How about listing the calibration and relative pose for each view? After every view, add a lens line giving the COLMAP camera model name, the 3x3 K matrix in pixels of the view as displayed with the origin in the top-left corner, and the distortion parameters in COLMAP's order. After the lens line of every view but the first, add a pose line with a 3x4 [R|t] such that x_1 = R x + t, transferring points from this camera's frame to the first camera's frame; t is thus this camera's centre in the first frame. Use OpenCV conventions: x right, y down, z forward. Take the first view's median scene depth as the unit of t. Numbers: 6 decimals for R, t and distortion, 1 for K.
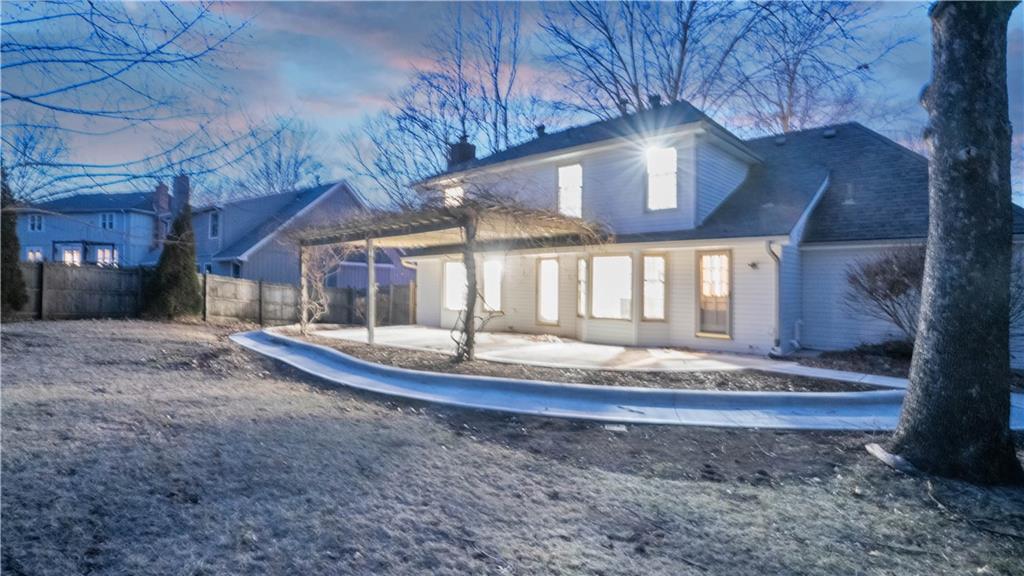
lens RADIAL K [[497.4, 0, 512.0], [0, 497.4, 288.0], [0, 0, 1]] dist [-0.001431, 0.000233]
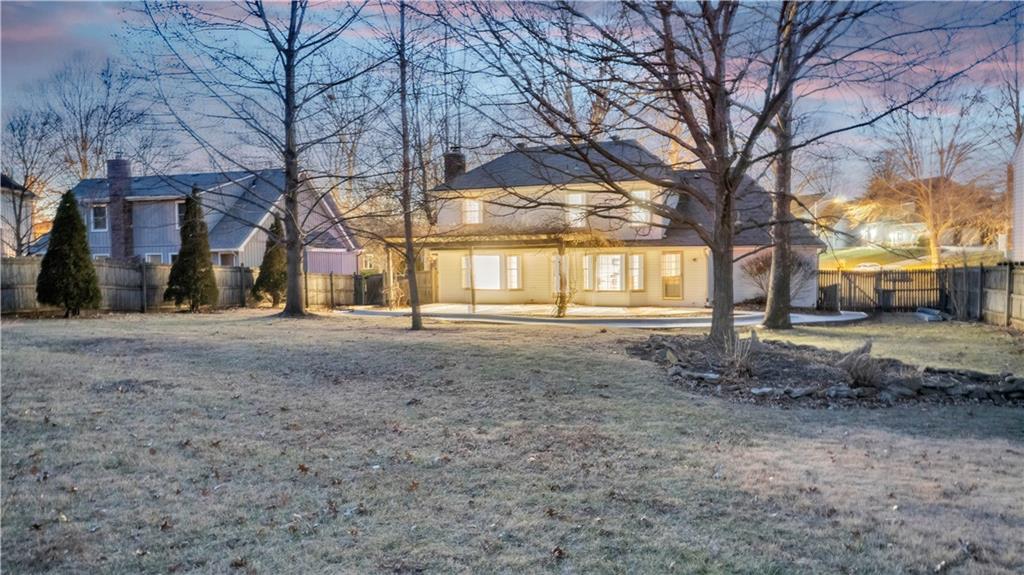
lens RADIAL K [[497.4, 0, 512.0], [0, 497.4, 287.5], [0, 0, 1]] dist [-0.001431, 0.000233]
pose [[0.980680, -0.038860, 0.191718, -0.494355], [0.028987, 0.998118, 0.054038, -0.056357], [-0.193457, -0.047437, 0.979961, -0.638089]]
